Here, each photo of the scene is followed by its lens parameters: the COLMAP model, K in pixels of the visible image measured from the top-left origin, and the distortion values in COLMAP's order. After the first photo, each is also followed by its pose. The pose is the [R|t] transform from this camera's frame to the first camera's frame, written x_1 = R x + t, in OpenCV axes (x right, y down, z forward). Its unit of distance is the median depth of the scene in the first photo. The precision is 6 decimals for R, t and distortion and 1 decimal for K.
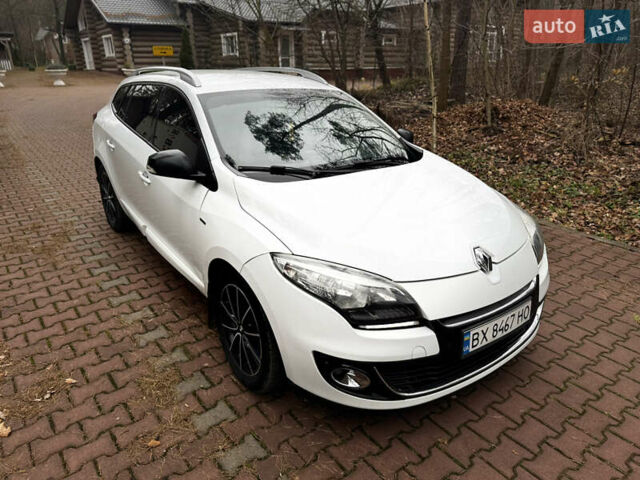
lens RADIAL K [[459.1, 0, 320.0], [0, 459.1, 240.0], [0, 0, 1]] dist [0.066741, -0.087709]
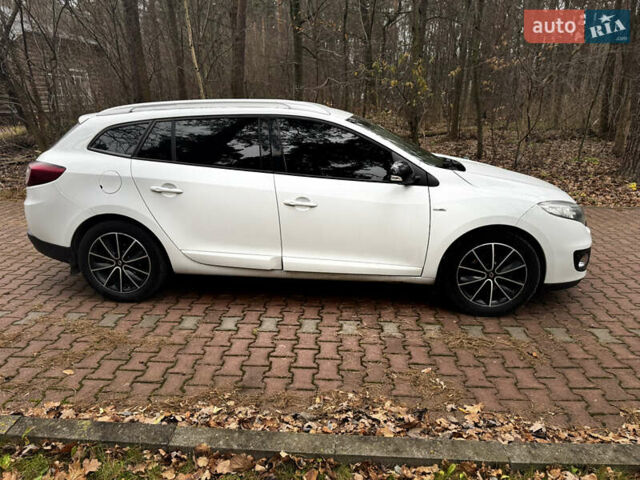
lens RADIAL K [[459.7, 0, 319.1], [0, 459.7, 242.5], [0, 0, 1]] dist [0.051666, -0.058923]
pose [[0.664797, -0.248045, 0.704641, -1.194021], [0.290408, 0.954883, 0.062147, -0.112863], [-0.688264, 0.163318, 0.706837, 0.291058]]
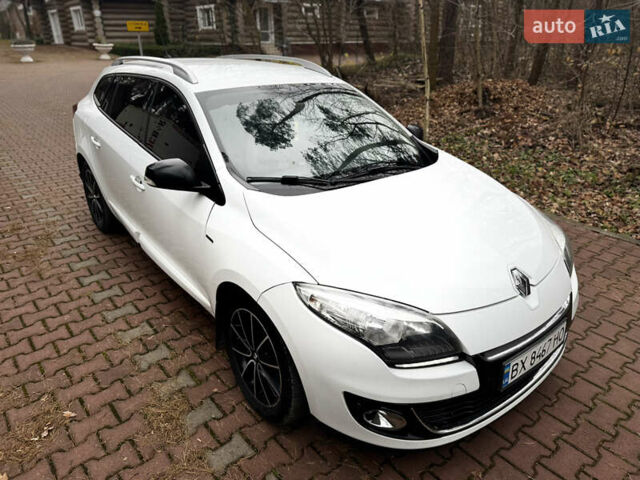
lens RADIAL K [[459.7, 0, 319.1], [0, 459.7, 242.5], [0, 0, 1]] dist [0.051666, -0.058923]
pose [[0.999099, -0.015914, 0.039342, -0.061881], [0.013698, 0.998339, 0.055968, -0.068417], [-0.040167, -0.055378, 0.997657, 0.068829]]
